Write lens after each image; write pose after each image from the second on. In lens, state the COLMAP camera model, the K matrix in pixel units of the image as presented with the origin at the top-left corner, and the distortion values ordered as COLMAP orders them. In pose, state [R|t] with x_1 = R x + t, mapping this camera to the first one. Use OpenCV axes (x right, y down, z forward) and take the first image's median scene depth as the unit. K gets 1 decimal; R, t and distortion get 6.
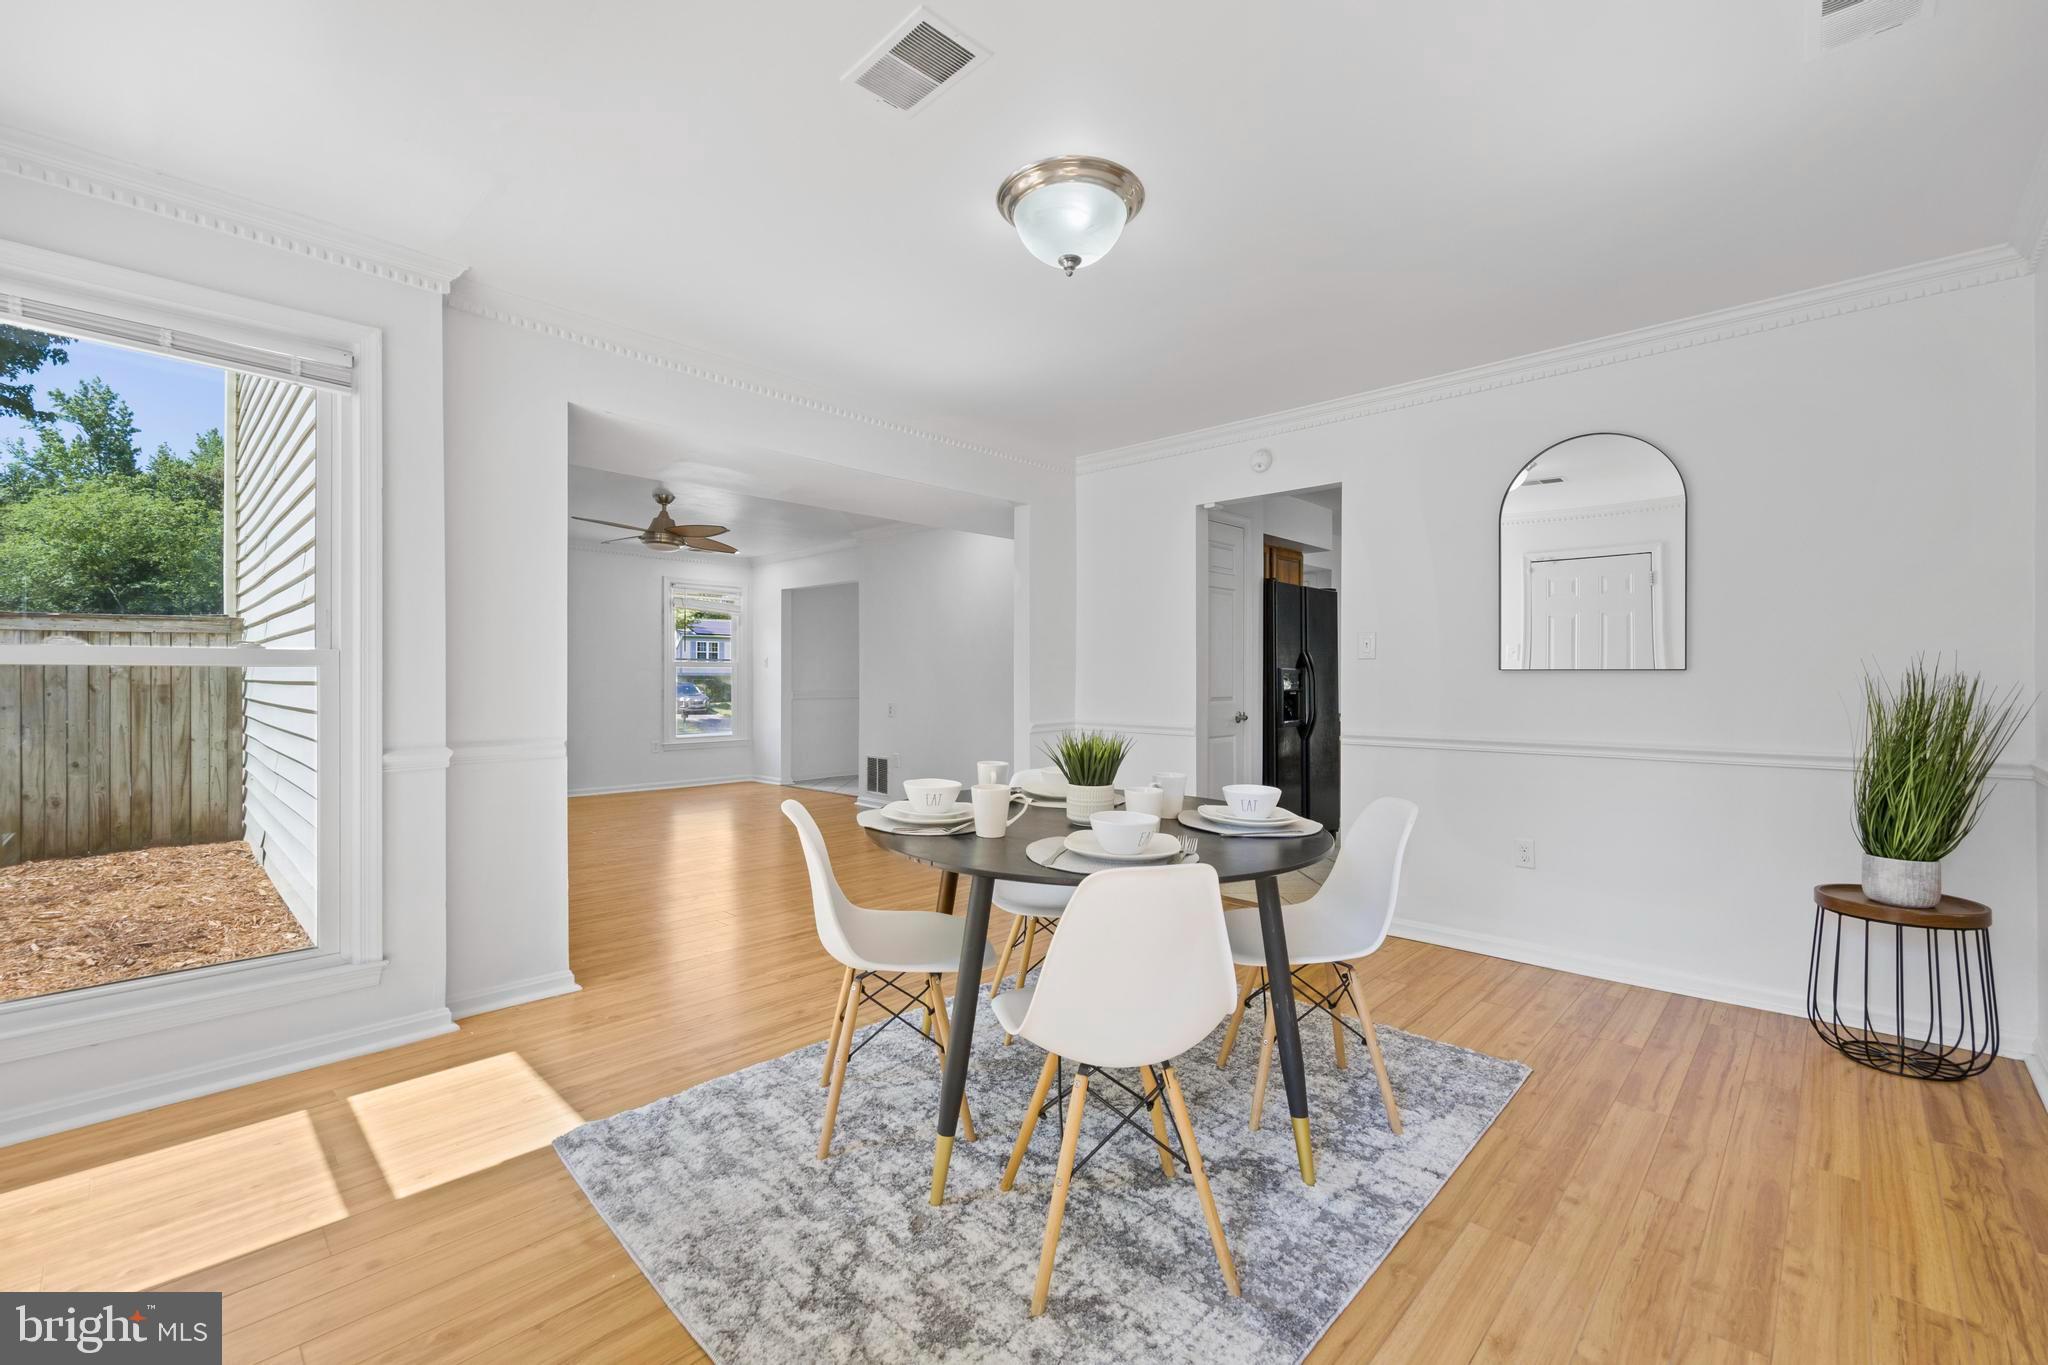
lens RADIAL K [[865.8, 0, 1021.2], [0, 865.8, 664.7], [0, 0, 1]] dist [0.001874, 0.000091]
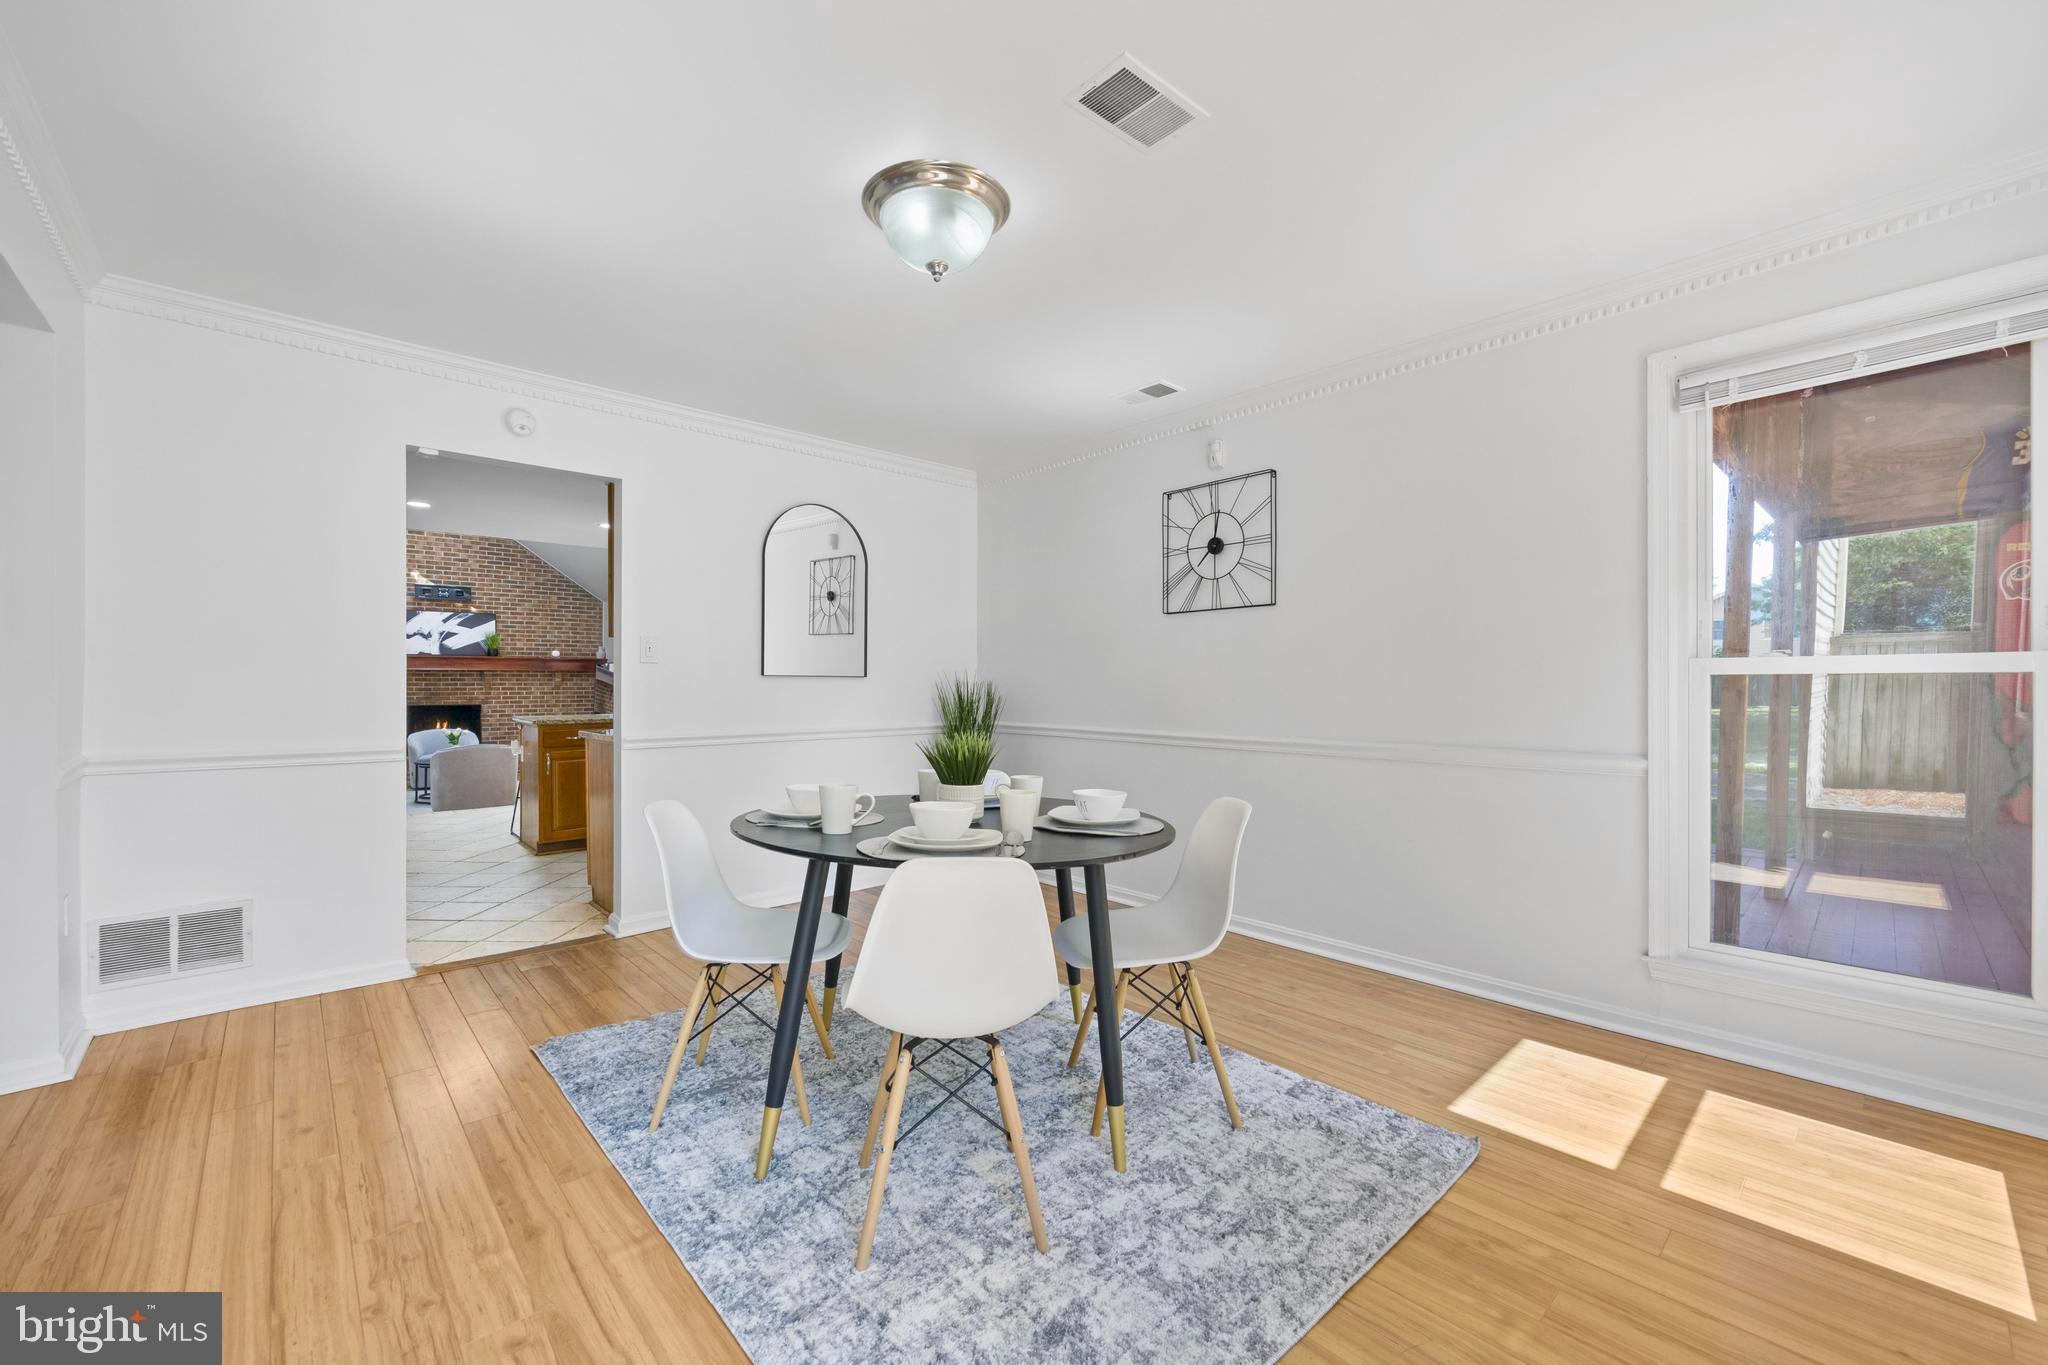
lens RADIAL K [[817.0, 0, 1030.1], [0, 817.0, 680.9], [0, 0, 1]] dist [-0.007241, -0.000005]
pose [[0.052938, -0.000488, 0.998598, -0.787495], [-0.019822, 0.999802, 0.001539, 0.006266], [-0.998401, -0.019875, 0.052918, 0.751305]]
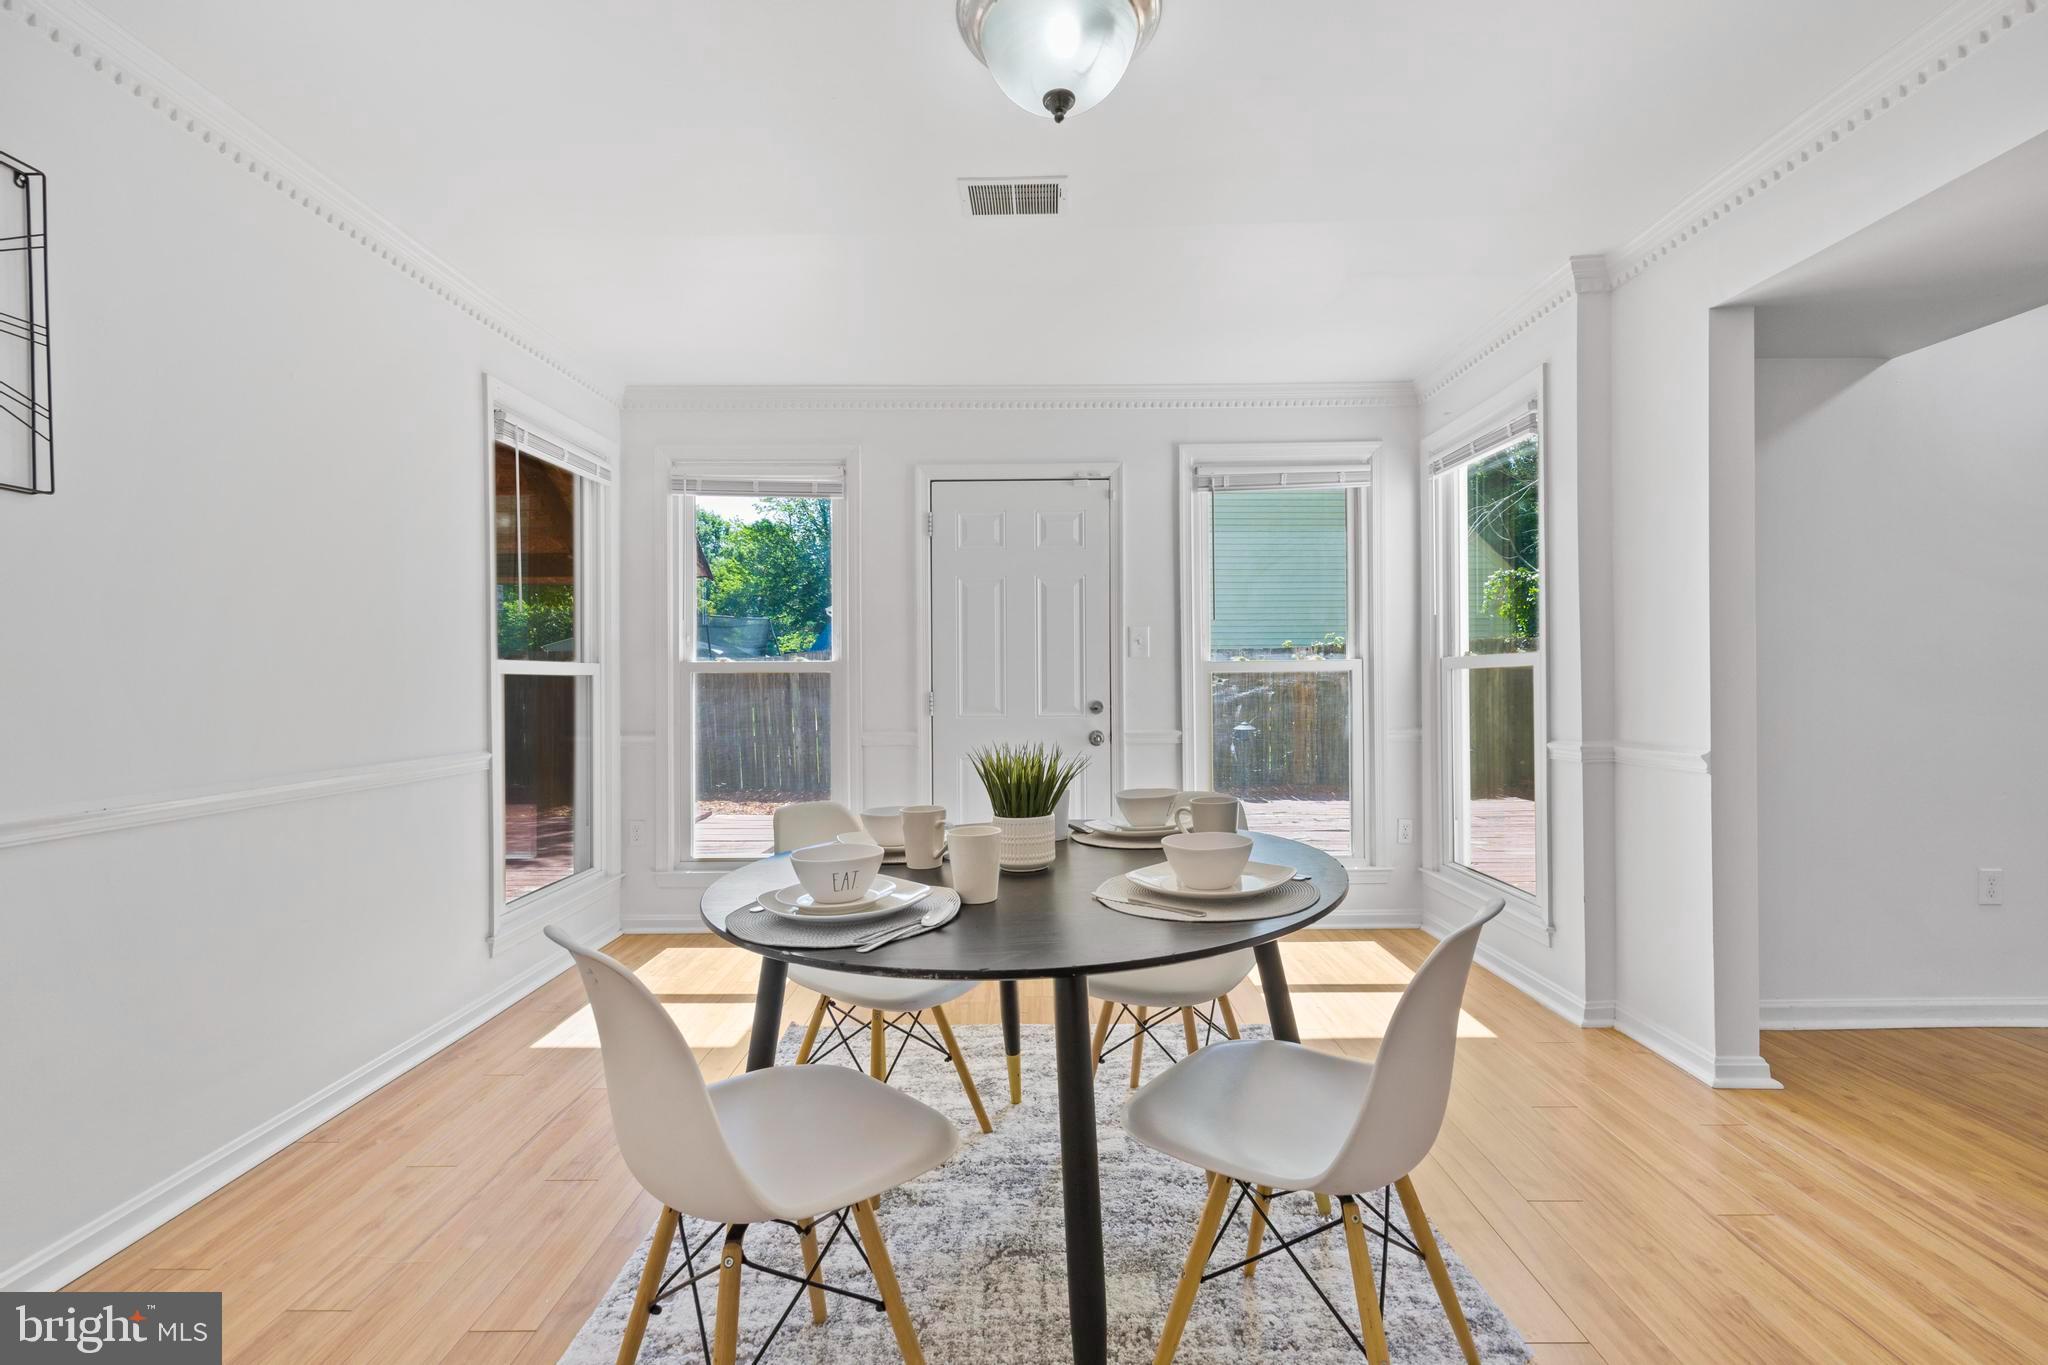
lens RADIAL K [[817.0, 0, 1030.1], [0, 817.0, 680.9], [0, 0, 1]] dist [-0.007241, -0.000005]
pose [[-0.722344, 0.006438, -0.691503, 0.470705], [0.020027, 0.999732, -0.011612, 0.024554], [0.691243, -0.022236, -0.722280, 1.305447]]
